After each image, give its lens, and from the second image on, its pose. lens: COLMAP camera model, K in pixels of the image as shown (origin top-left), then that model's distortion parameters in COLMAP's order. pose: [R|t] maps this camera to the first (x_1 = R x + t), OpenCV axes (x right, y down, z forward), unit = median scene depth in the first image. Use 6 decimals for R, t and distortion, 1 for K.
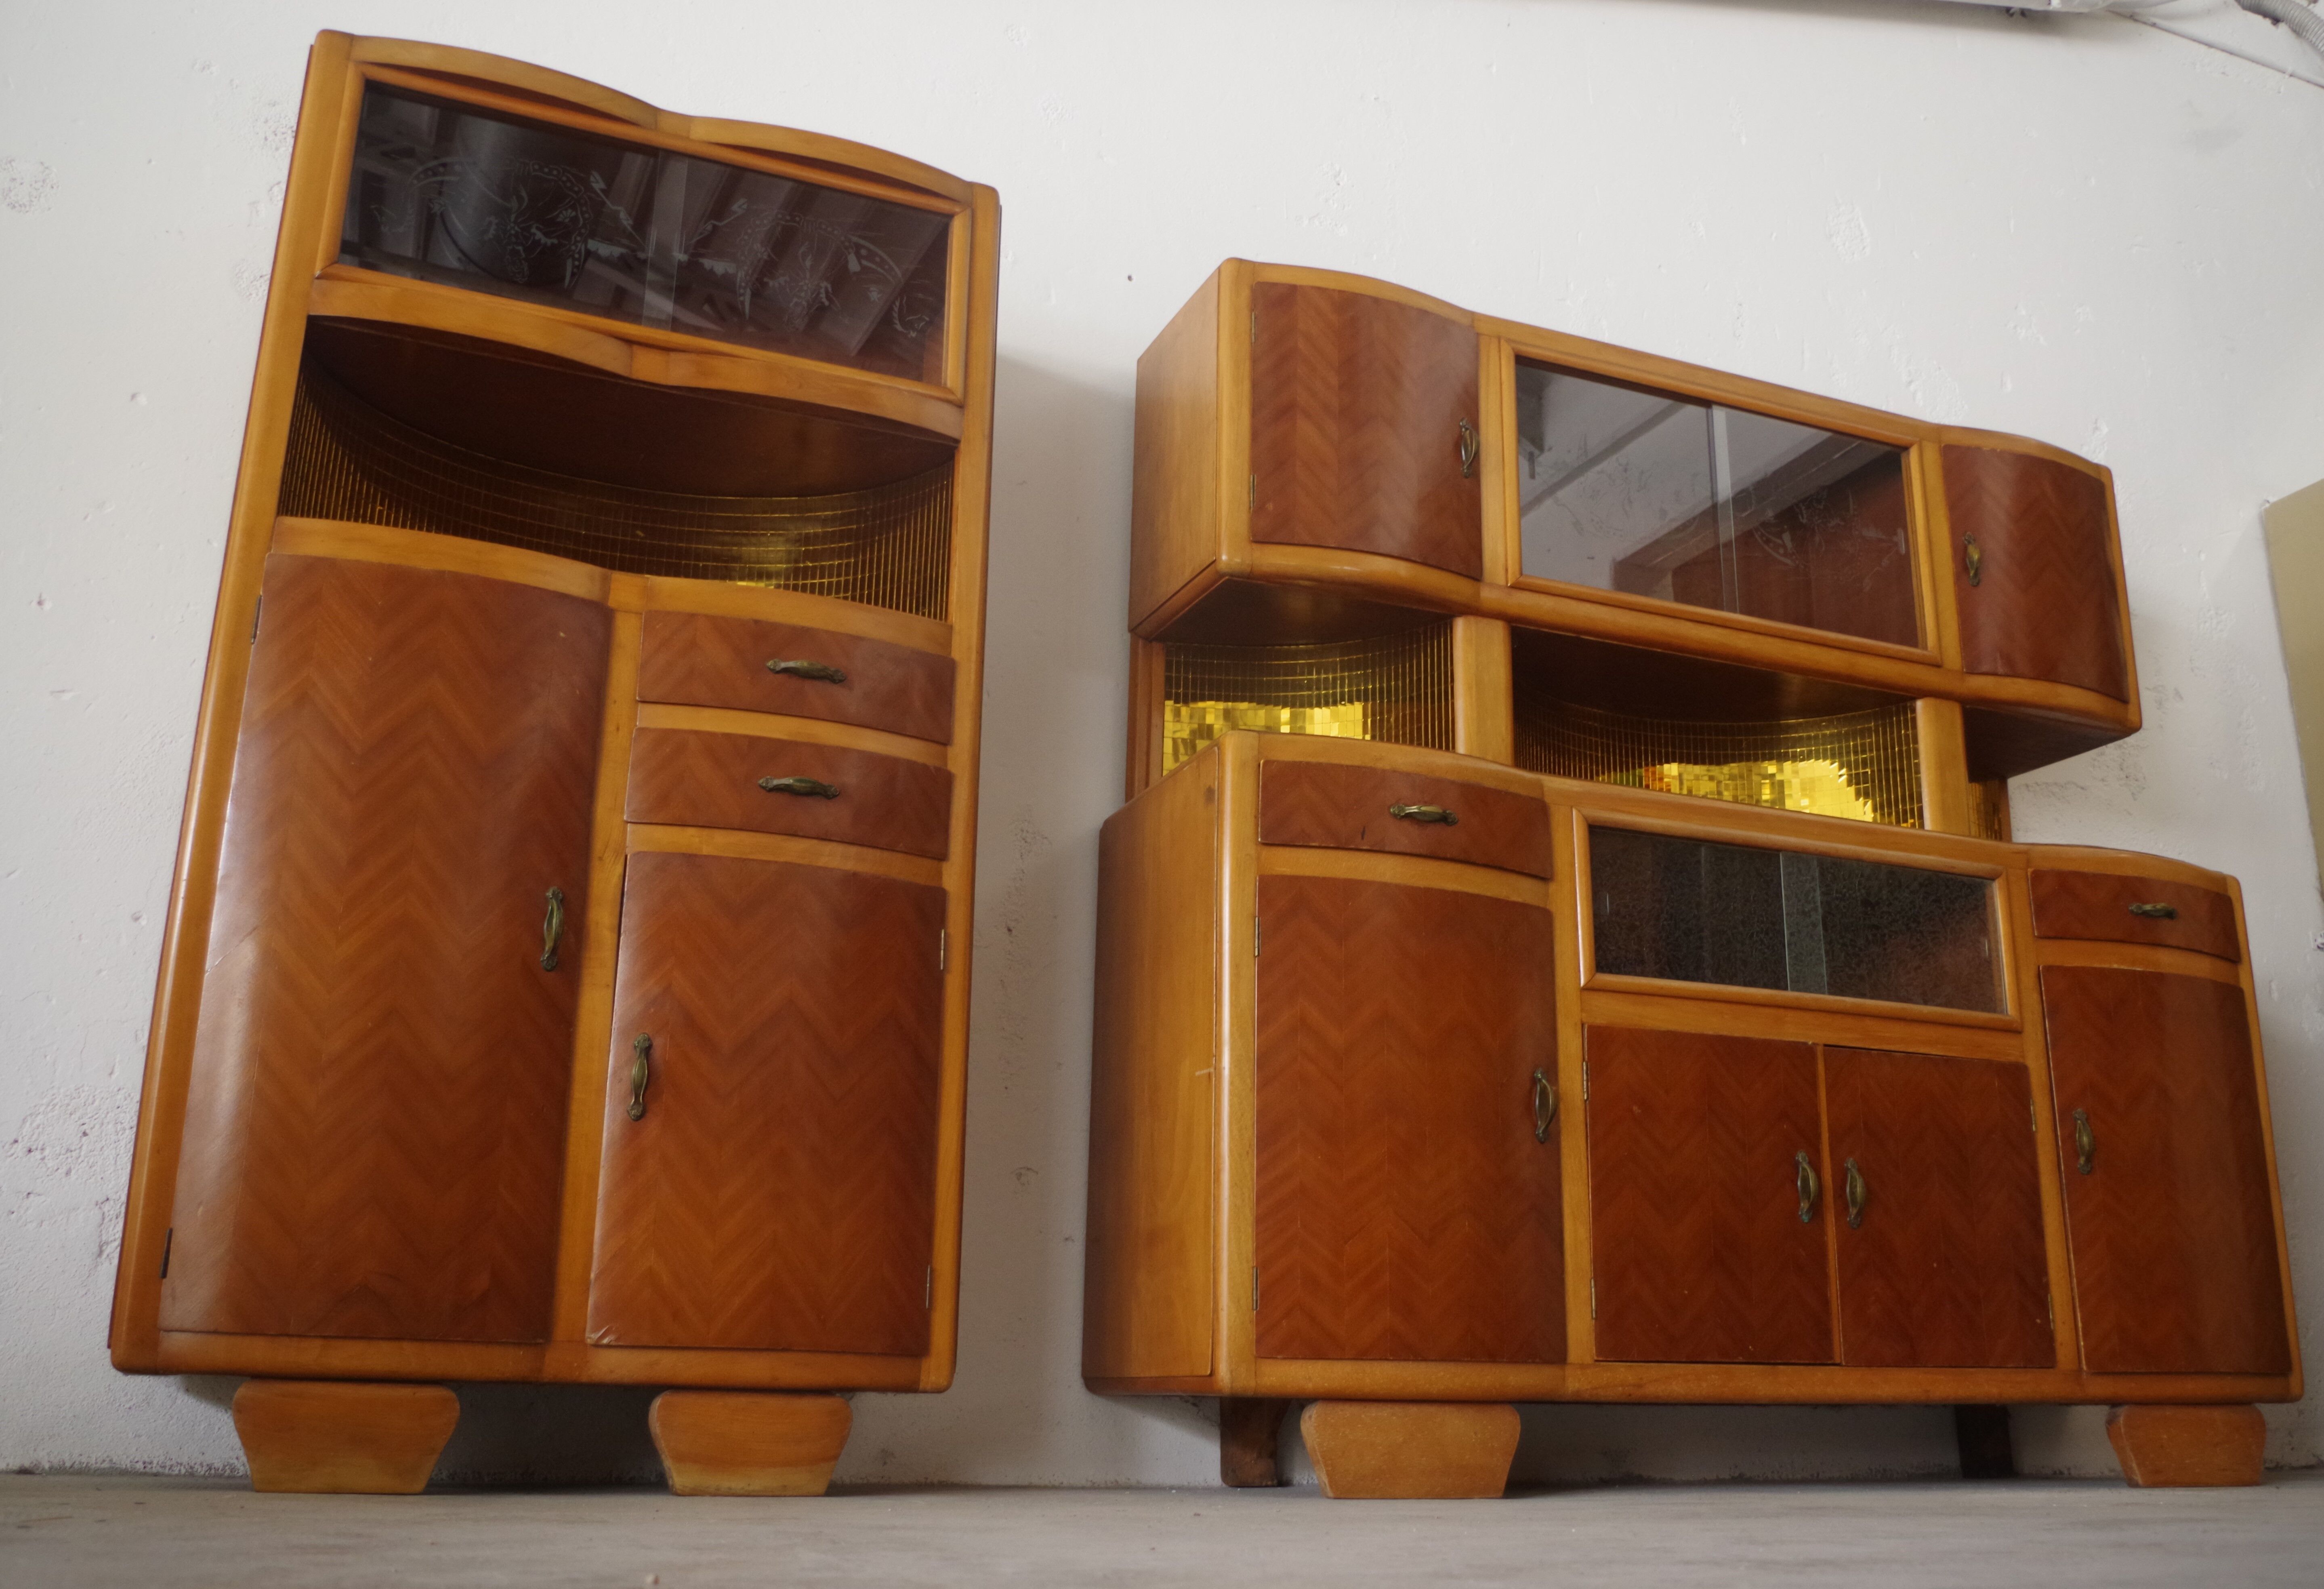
lens RADIAL K [[1990.7, 0, 1135.8], [0, 1990.7, 811.1], [0, 0, 1]] dist [-0.084943, 0.039065]
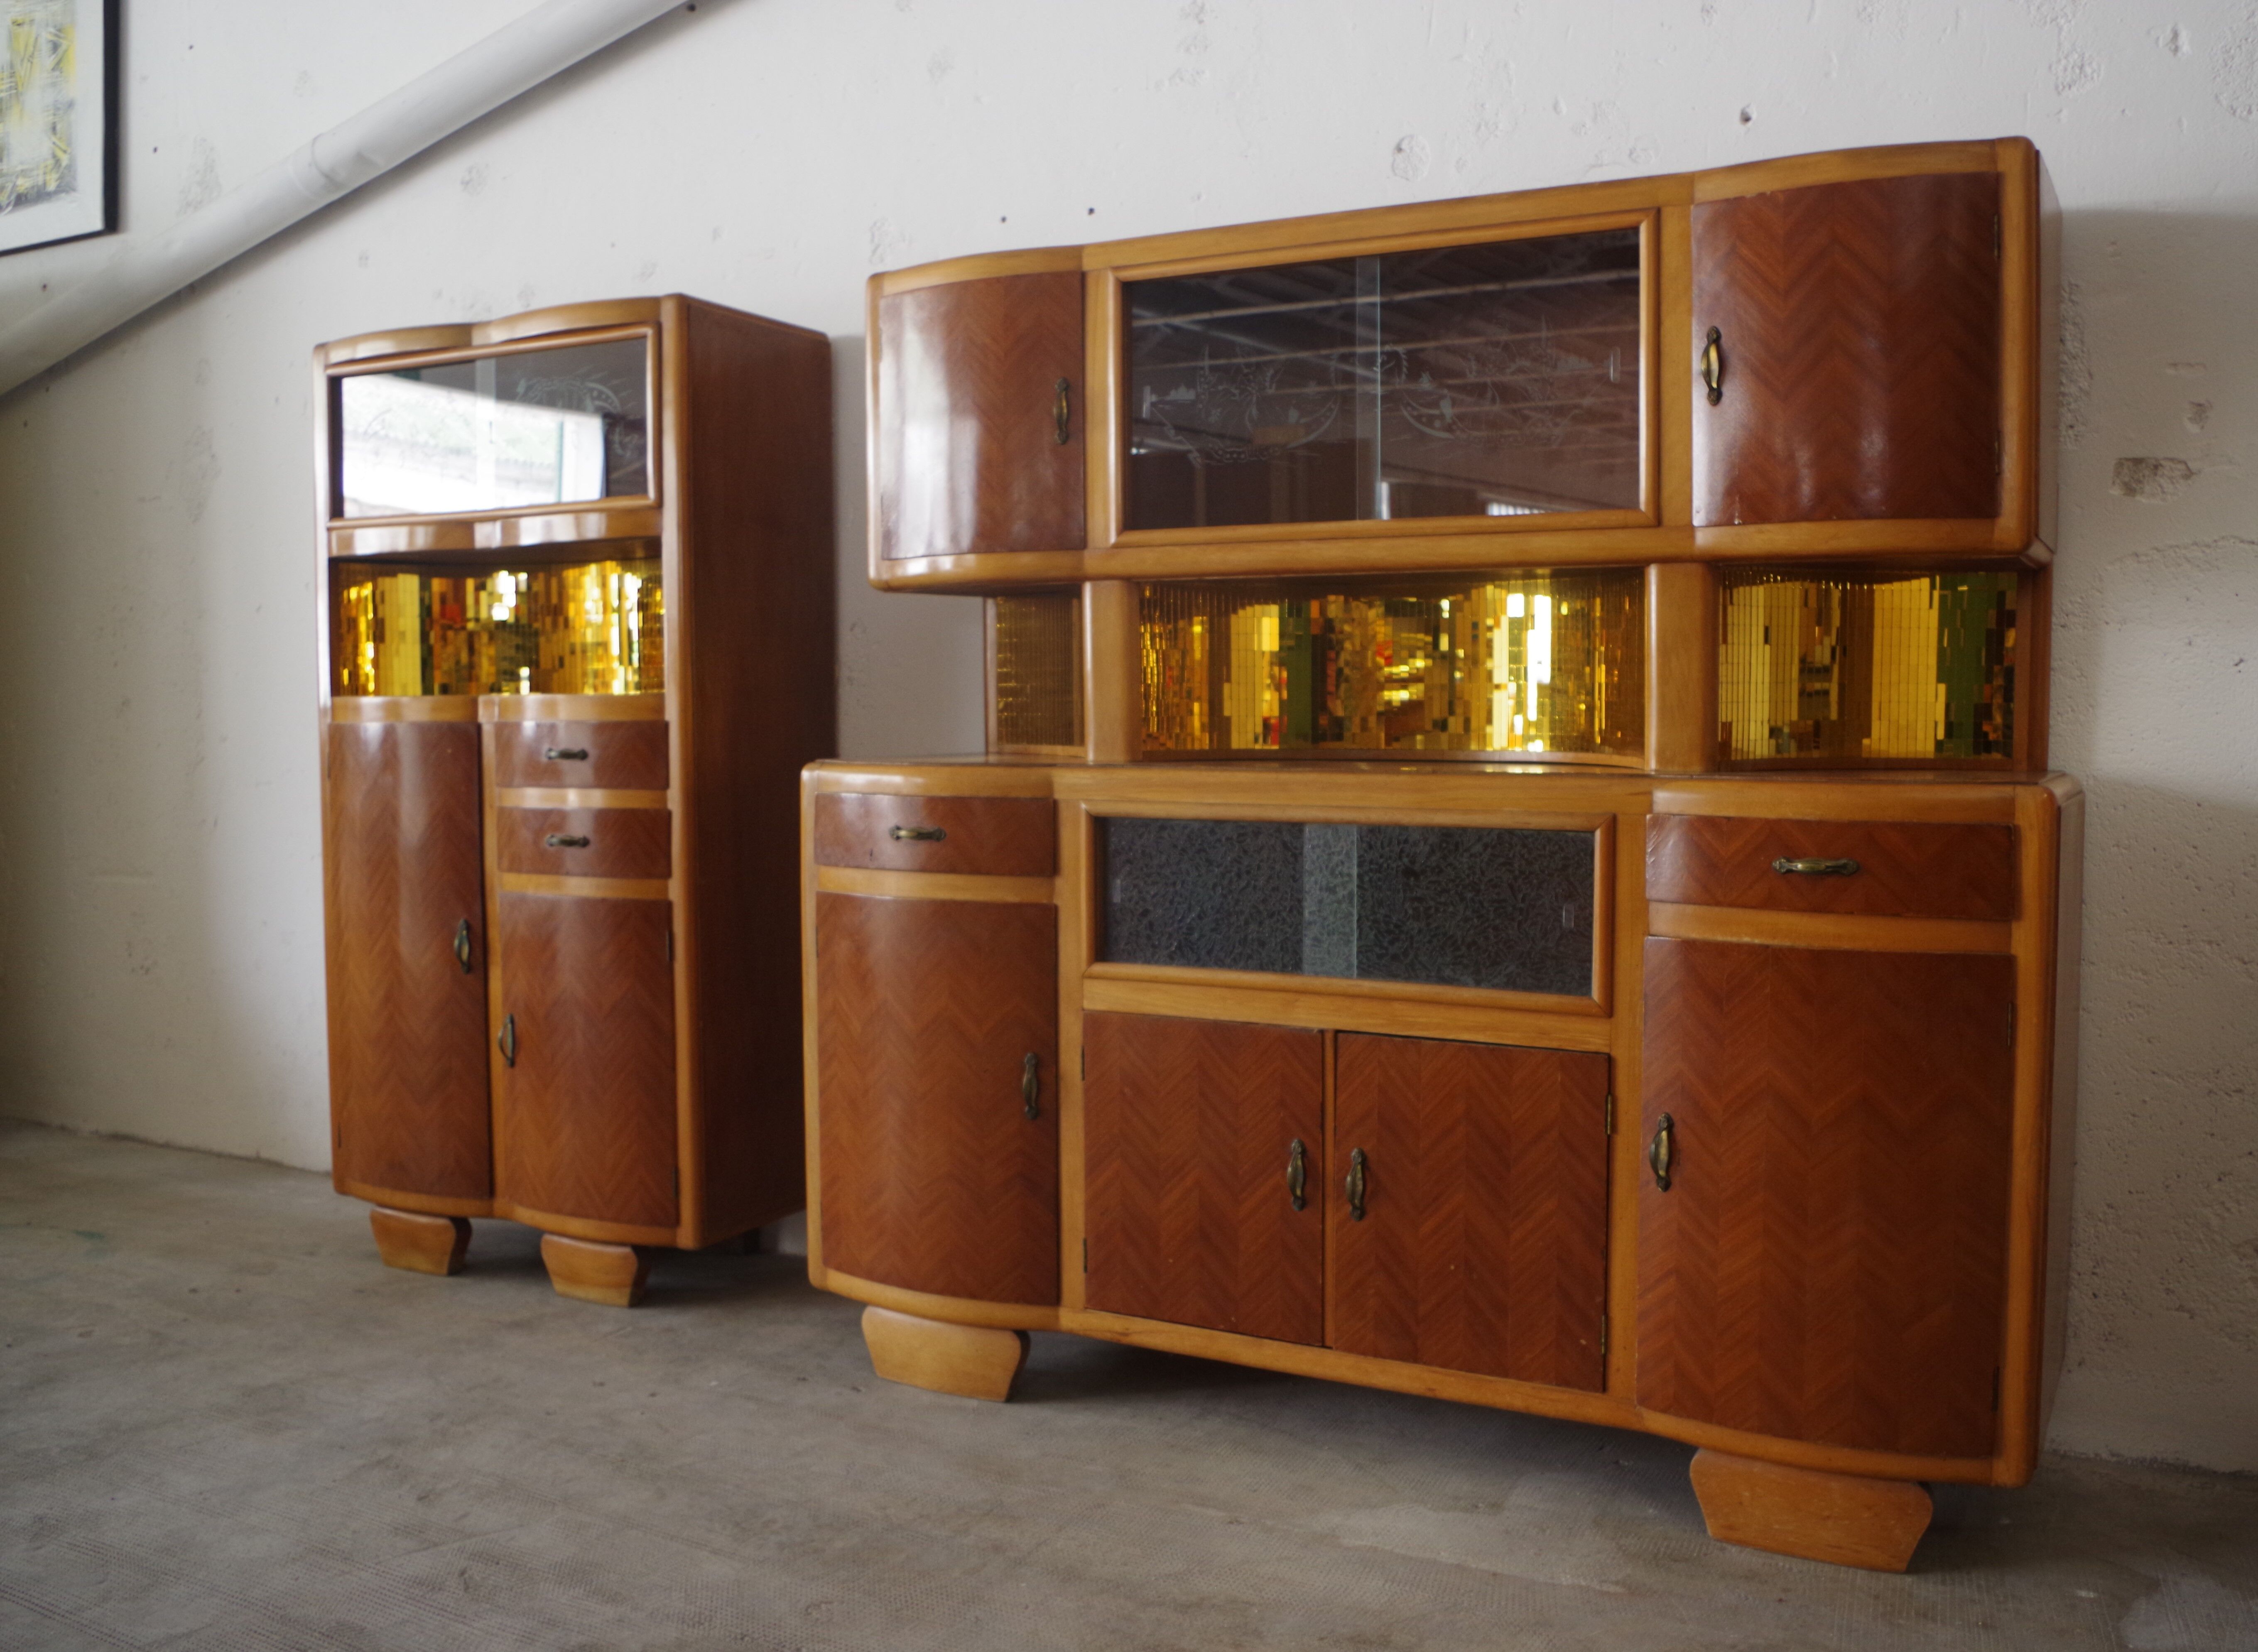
lens RADIAL K [[1875.6, 0, 1268.9], [0, 1875.6, 829.2], [0, 0, 1]] dist [-0.086731, 0.034193]
pose [[0.683448, 0.025833, -0.729542, 0.995705], [0.212756, 0.948939, 0.232915, -0.193597], [0.698308, -0.314400, 0.643055, 0.431904]]
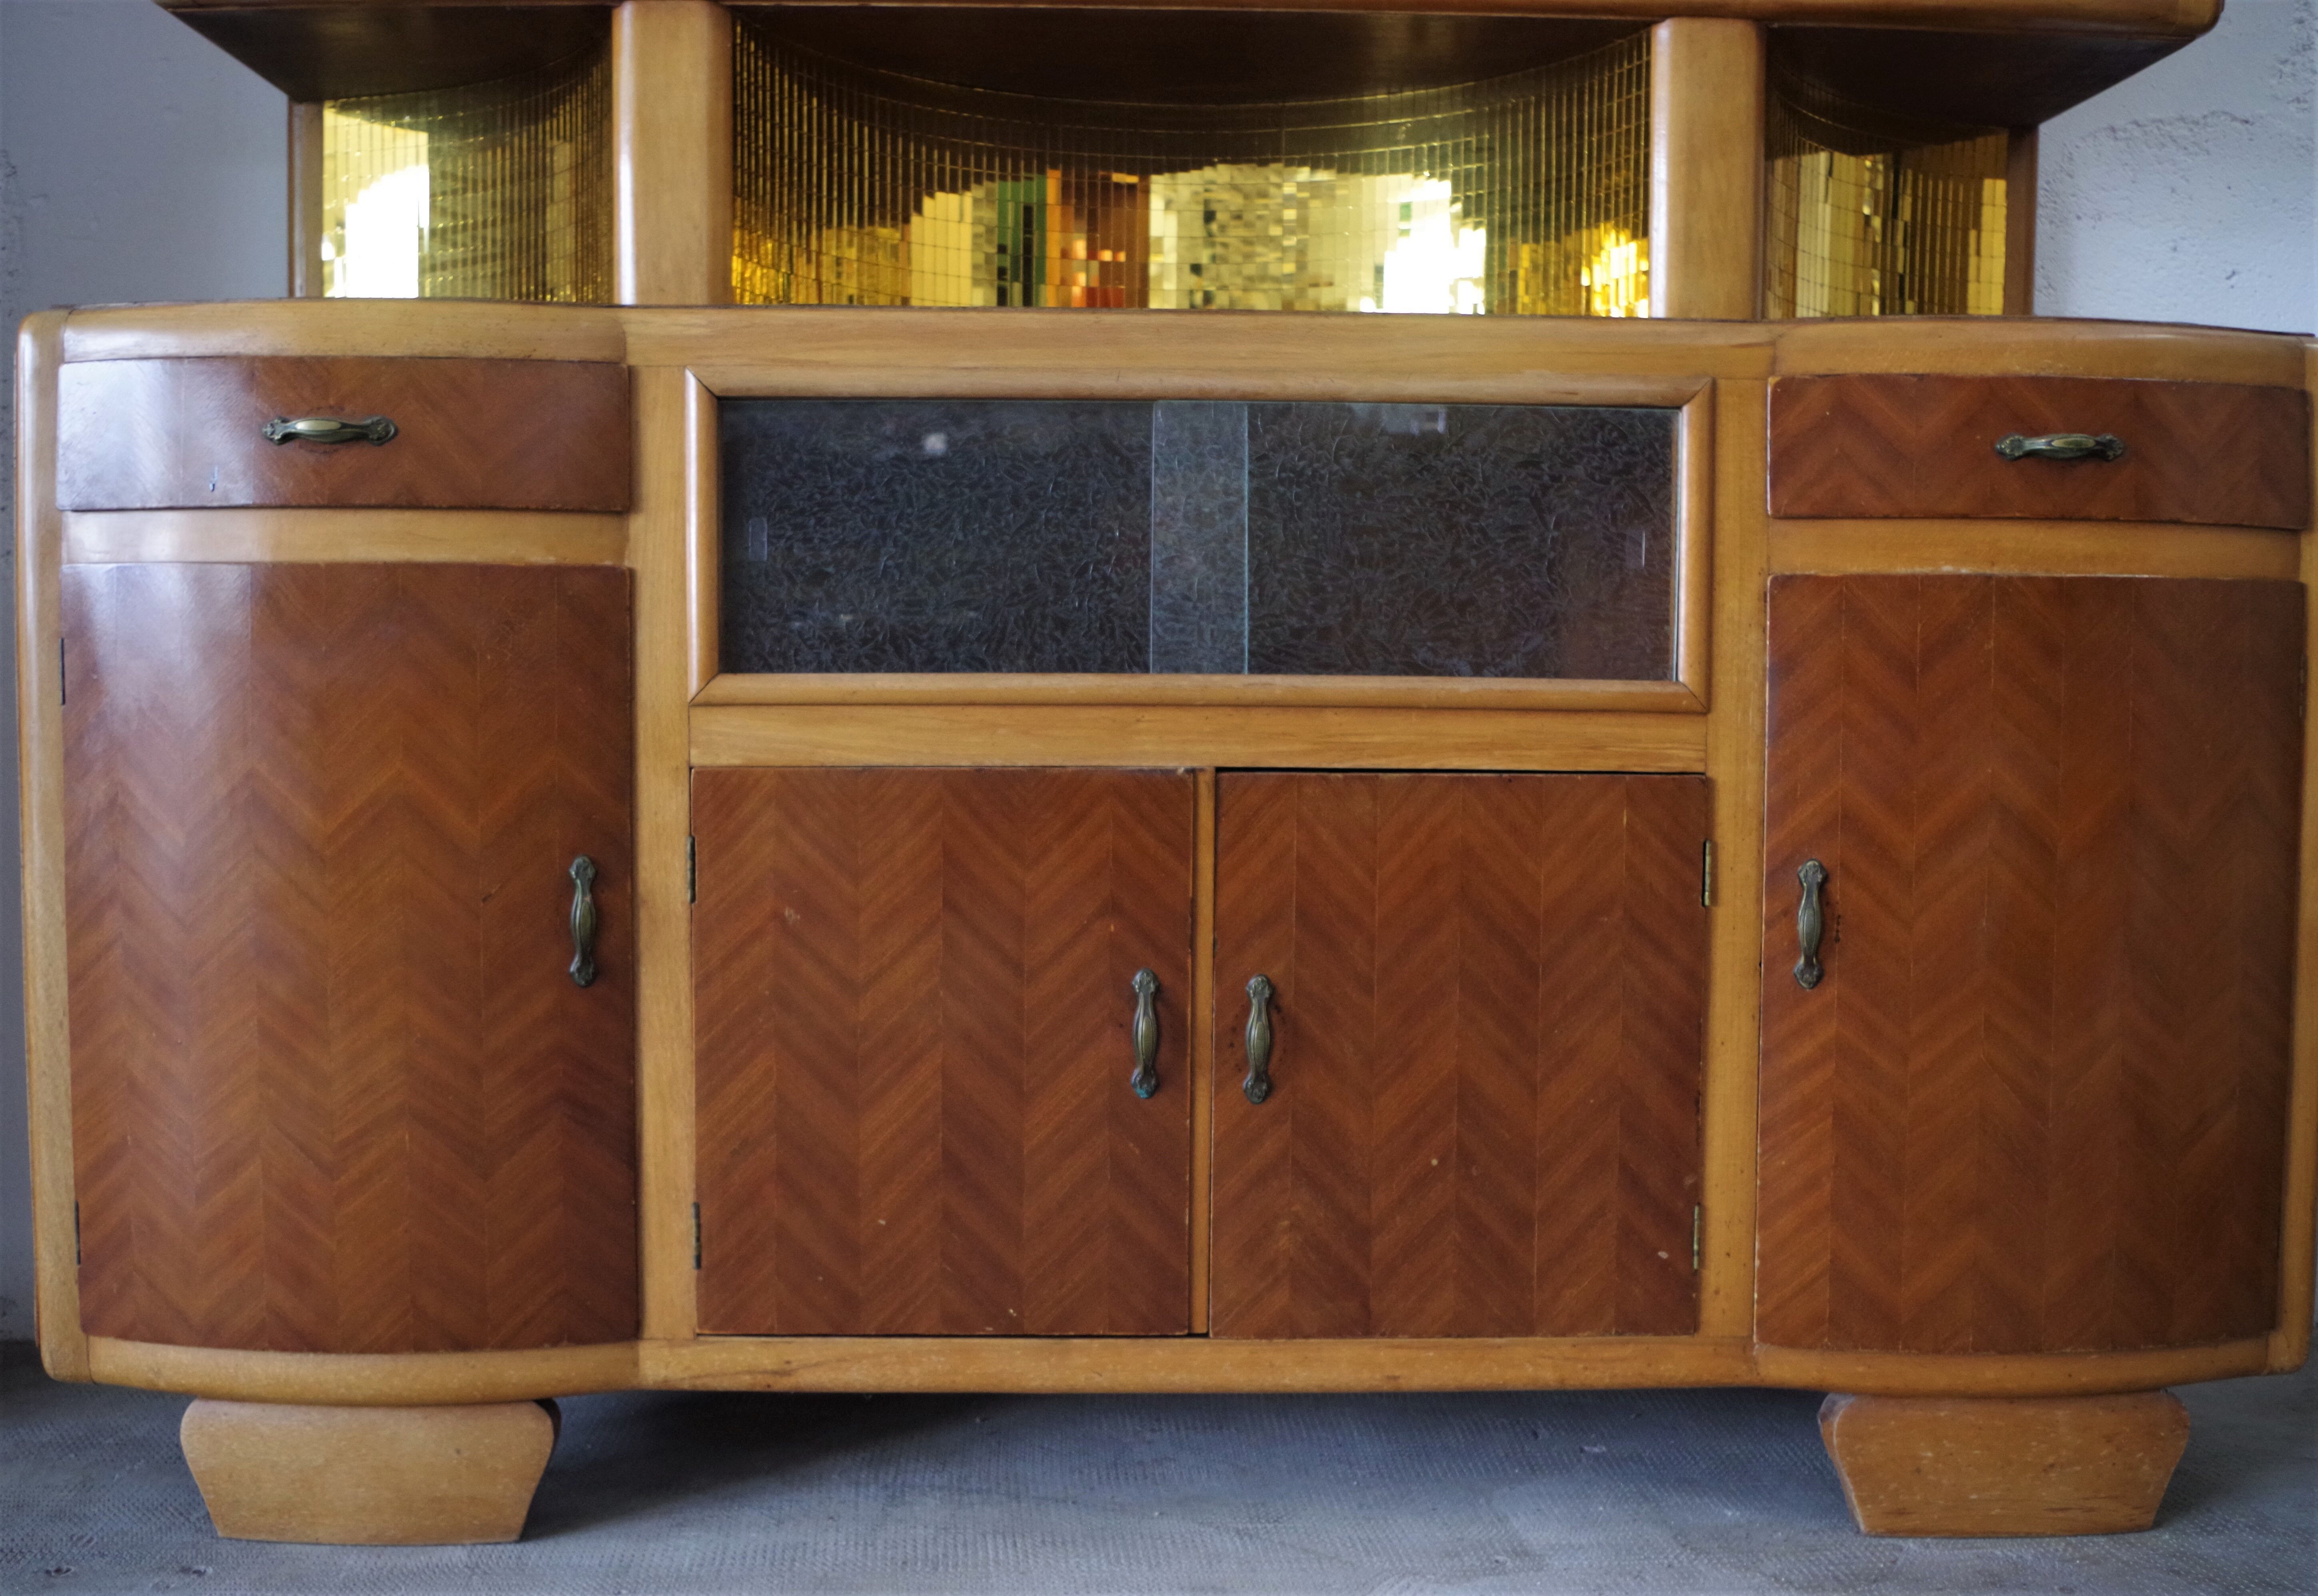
lens RADIAL K [[1991.7, 0, 1118.5], [0, 1991.7, 790.0], [0, 0, 1]] dist [-0.085728, 0.040887]
pose [[0.942621, 0.002732, -0.333855, 0.510924], [0.105255, 0.946542, 0.304926, -0.045008], [0.316840, -0.322570, 0.891942, 0.512019]]
